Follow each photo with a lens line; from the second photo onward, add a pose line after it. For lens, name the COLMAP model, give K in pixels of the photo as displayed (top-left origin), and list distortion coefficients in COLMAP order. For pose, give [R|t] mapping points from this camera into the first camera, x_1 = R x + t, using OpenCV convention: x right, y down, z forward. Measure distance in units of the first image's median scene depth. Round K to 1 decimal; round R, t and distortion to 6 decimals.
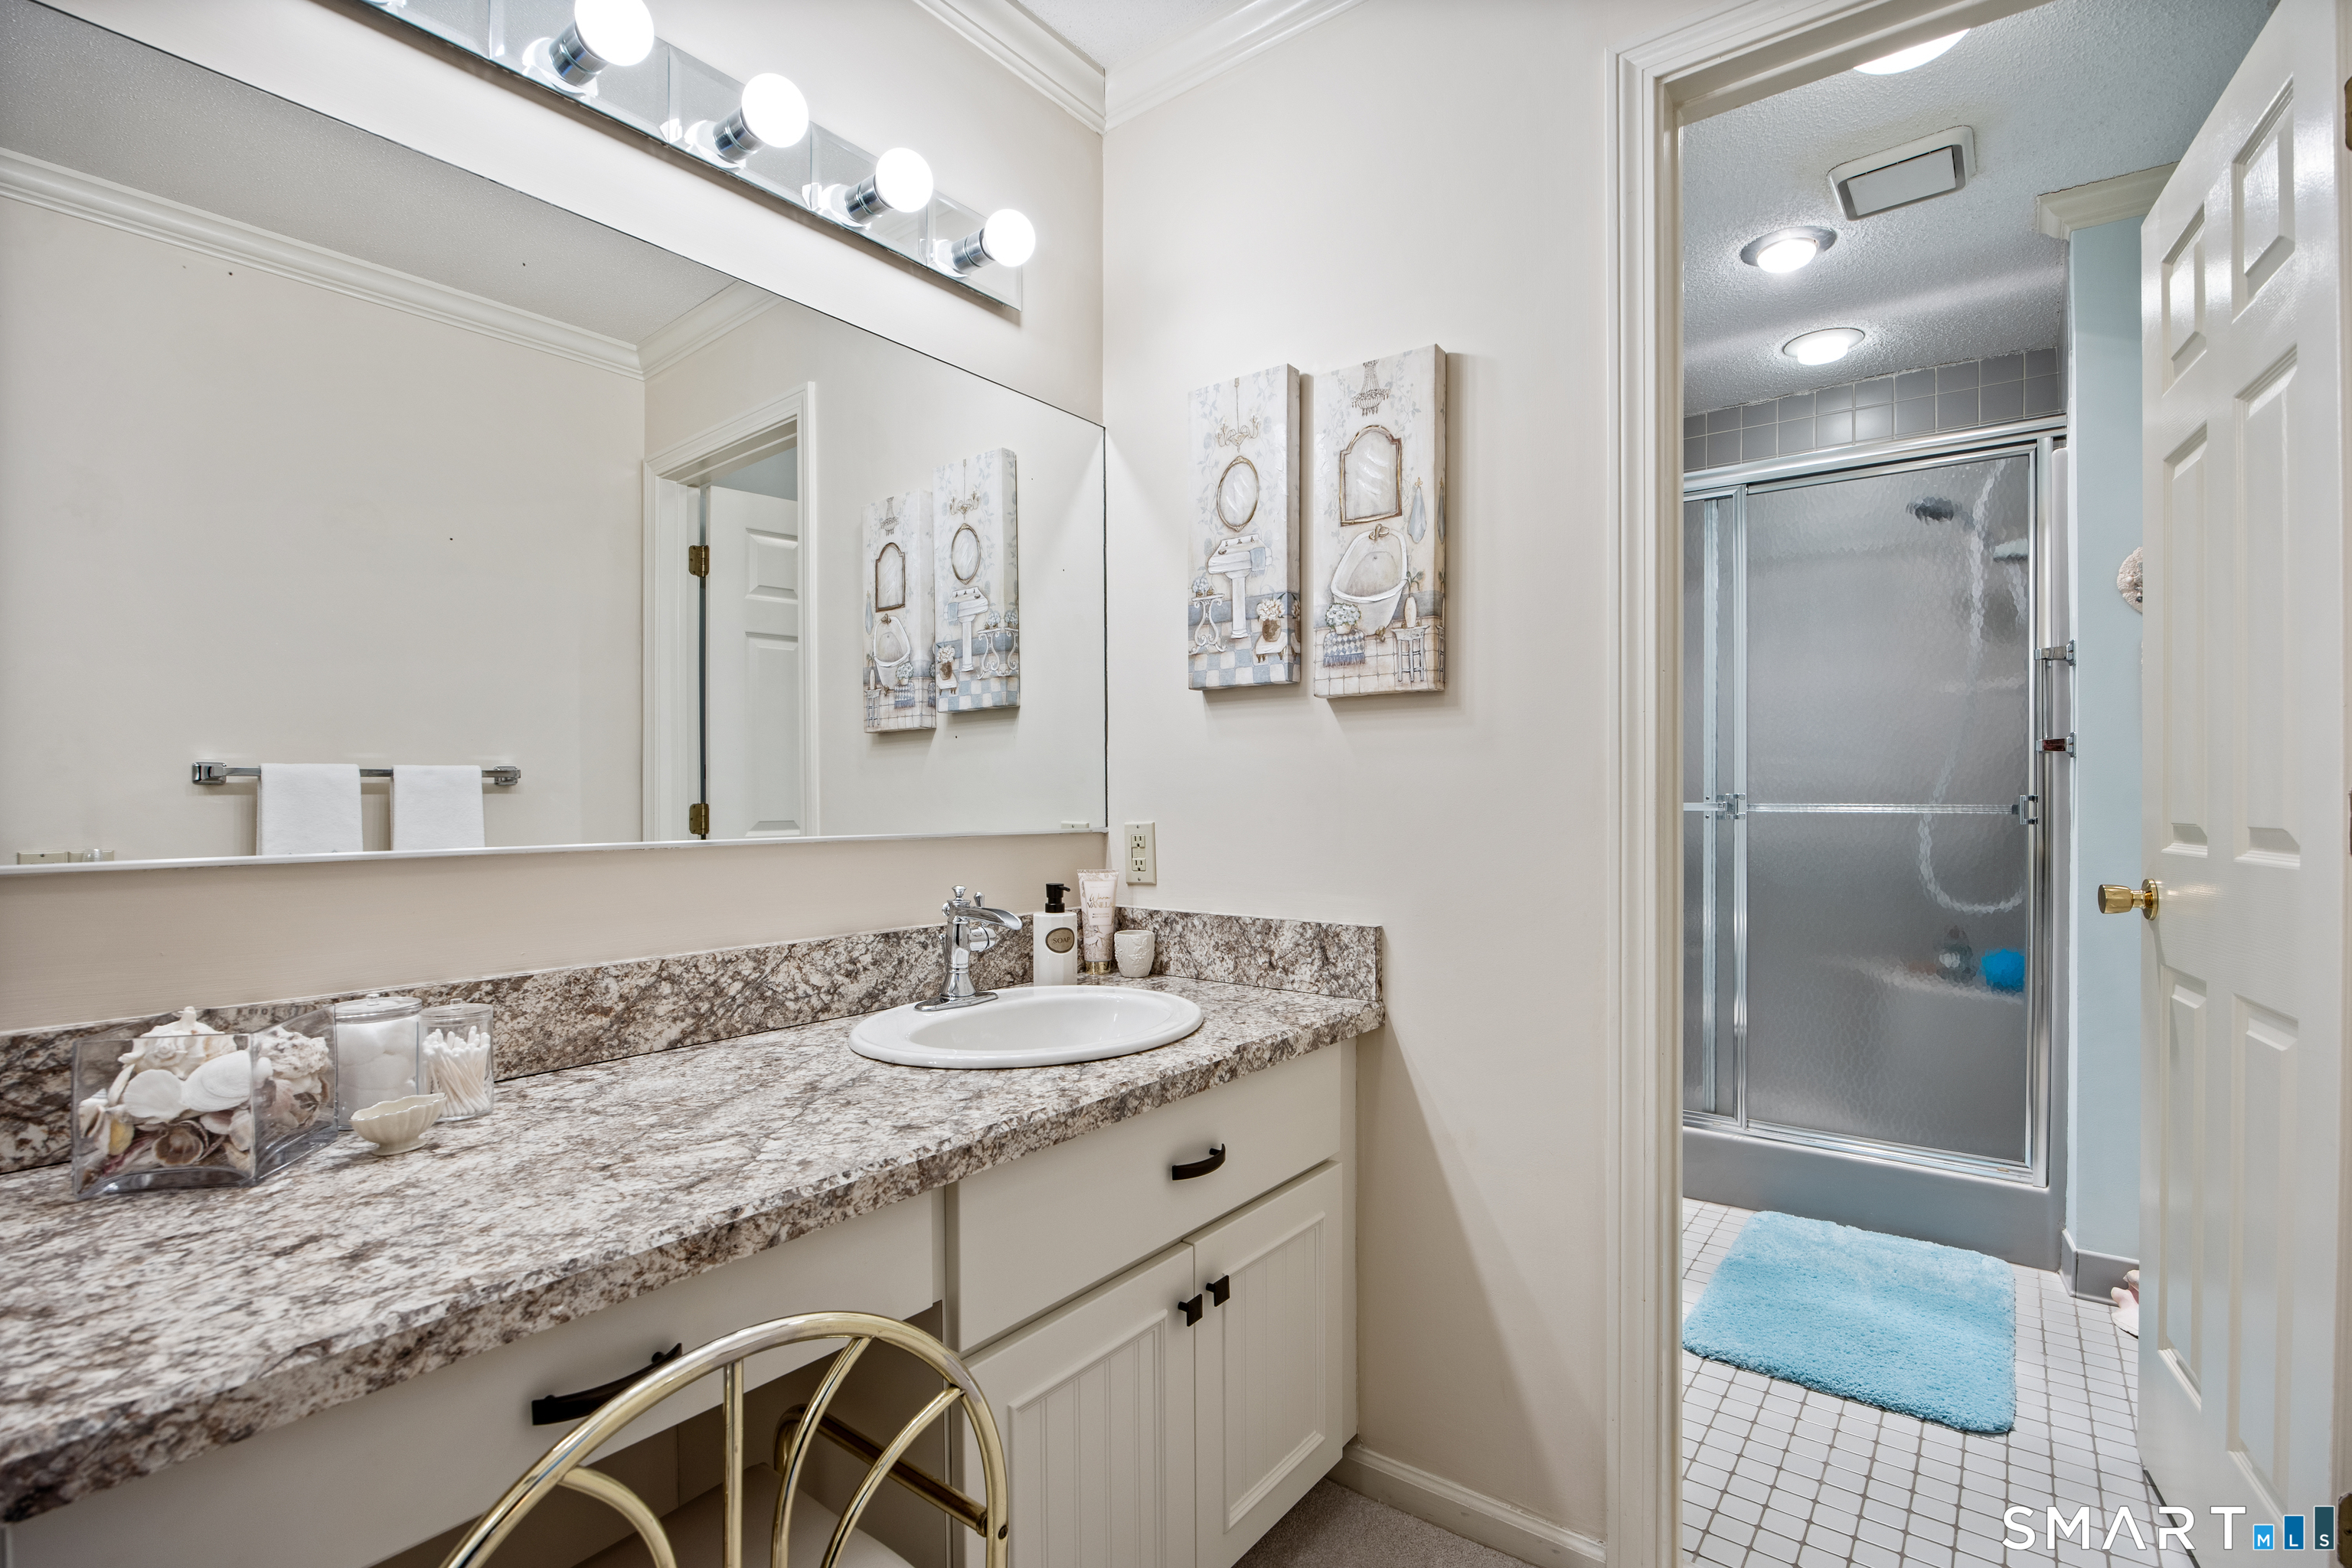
lens RADIAL K [[1082.8, 0, 1181.1], [0, 1082.8, 801.0], [0, 0, 1]] dist [-0.017797, 0.001994]
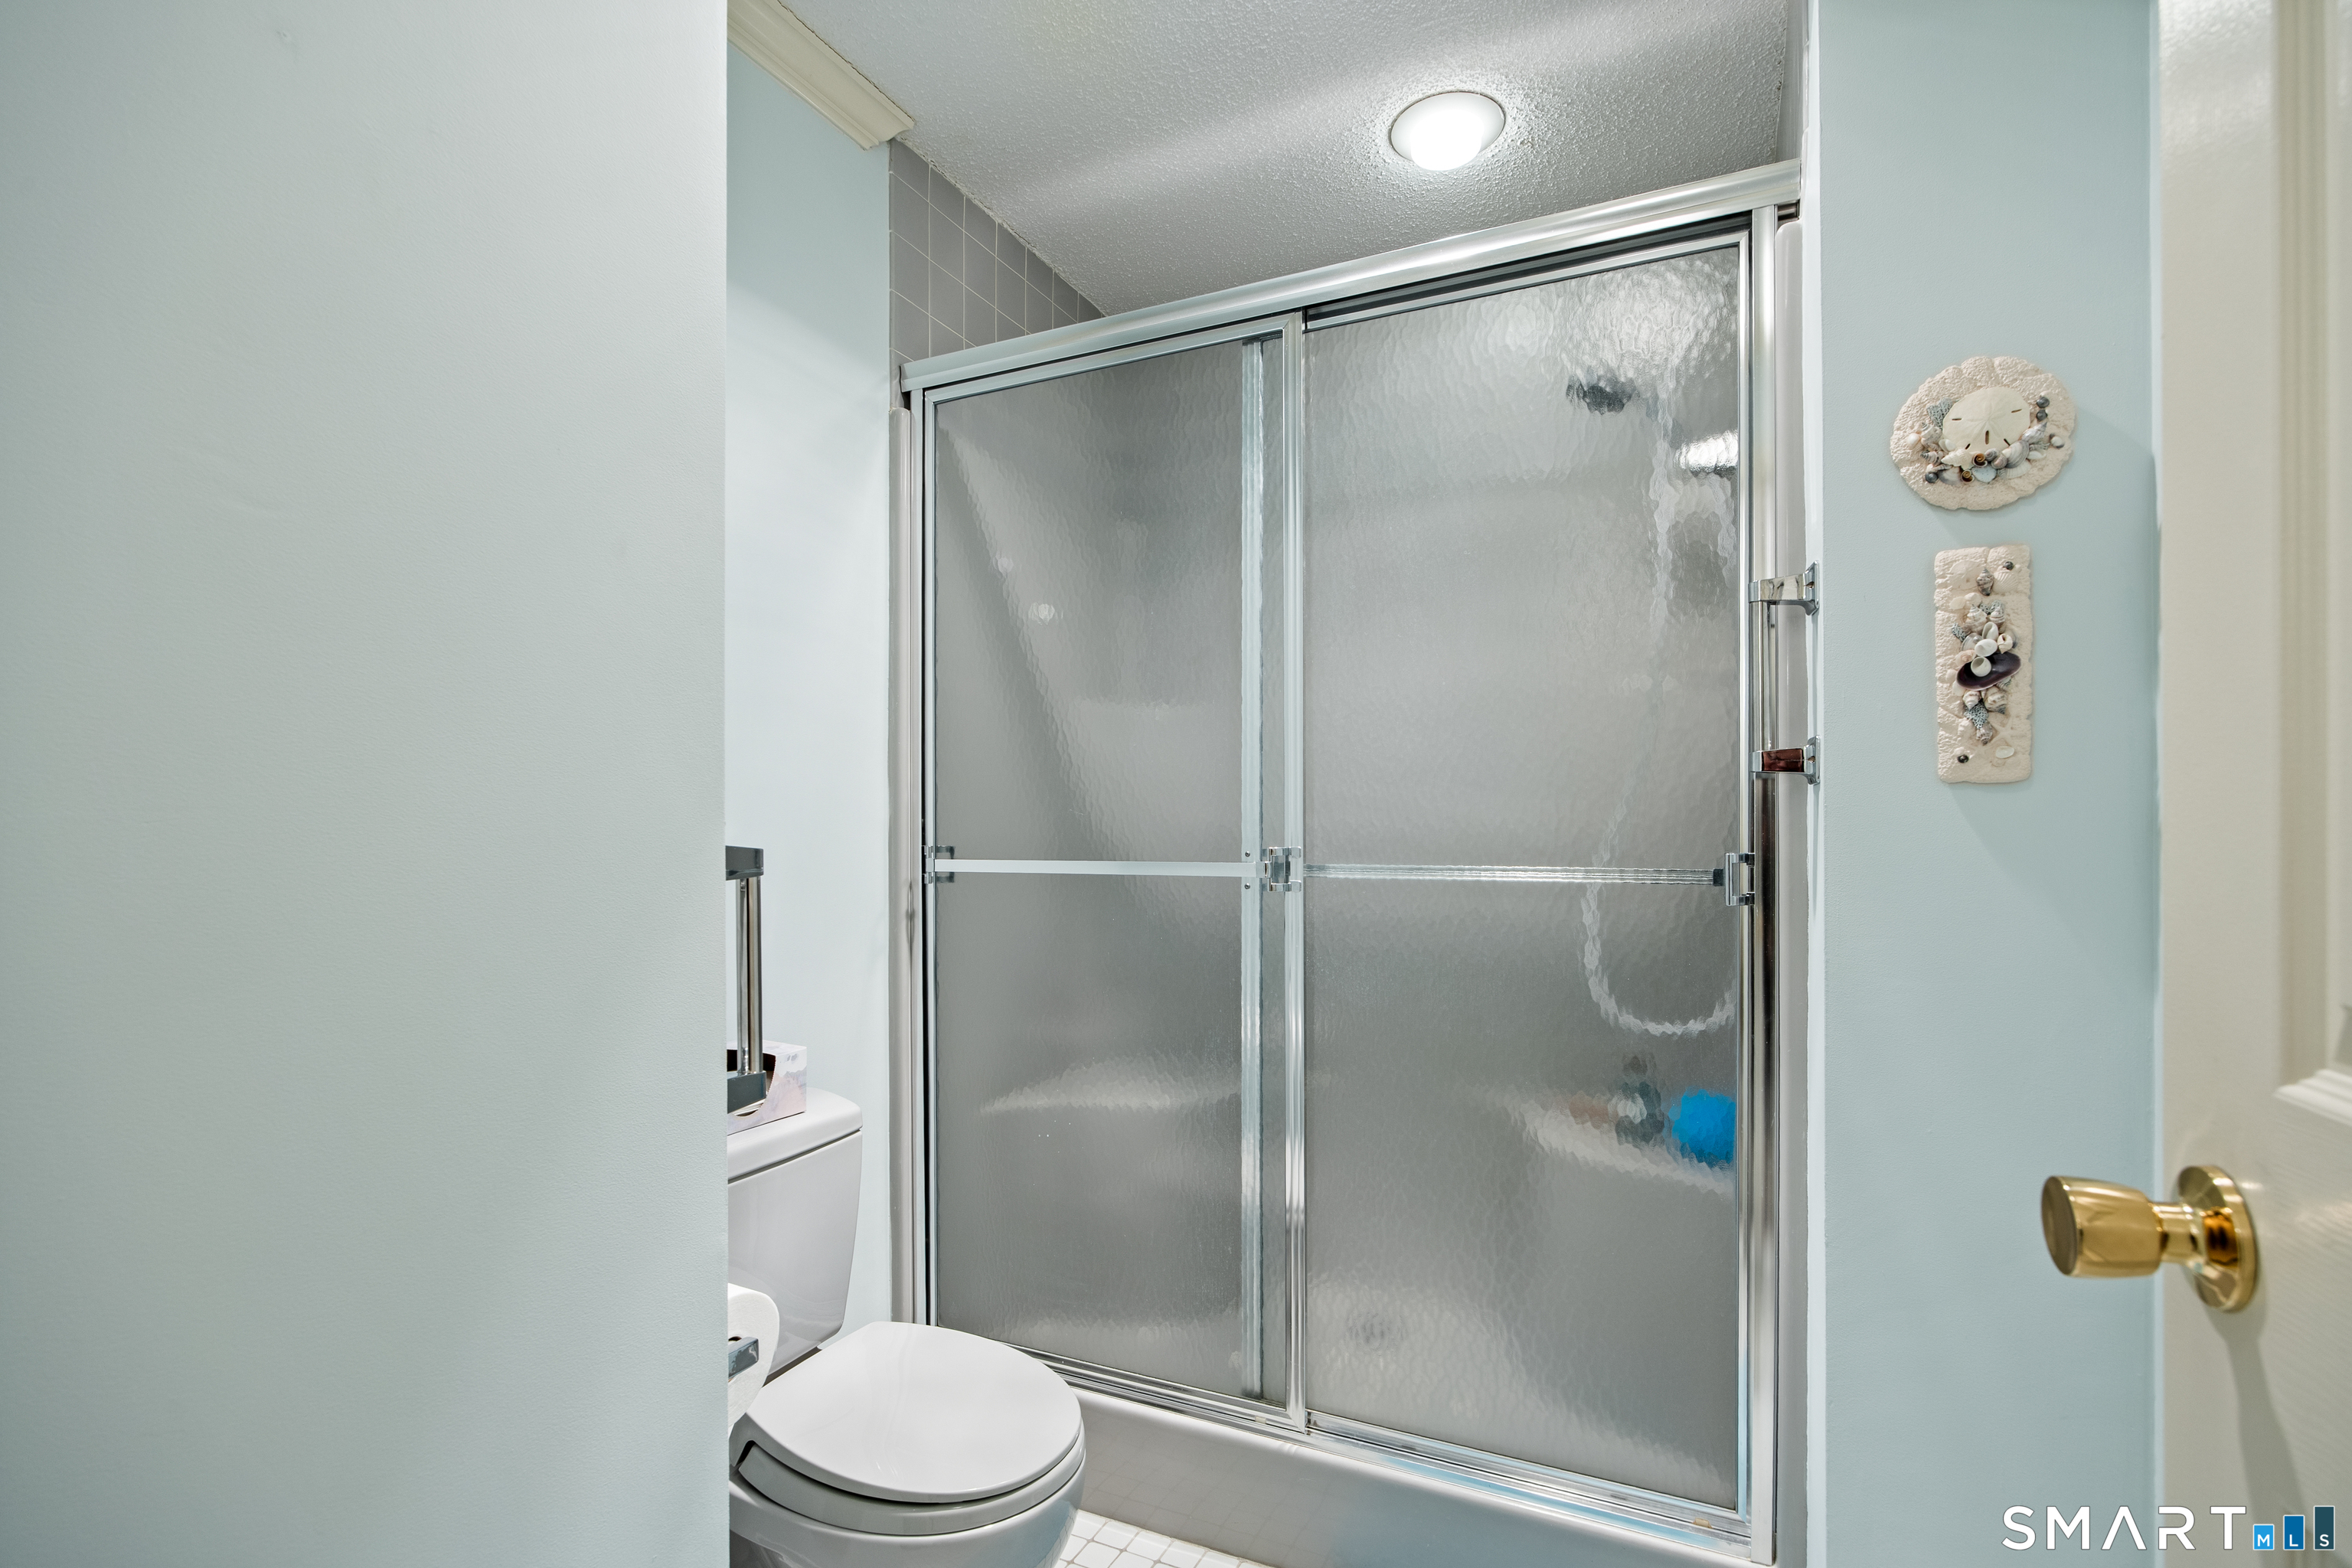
lens RADIAL K [[1082.8, 0, 1194.5], [0, 1082.8, 831.7], [0, 0, 1]] dist [-0.017797, 0.001994]
pose [[0.976992, 0.018772, 0.212448, 0.289615], [-0.011825, 0.999354, -0.033925, 0.004724], [-0.212947, 0.030632, 0.976583, 0.377334]]
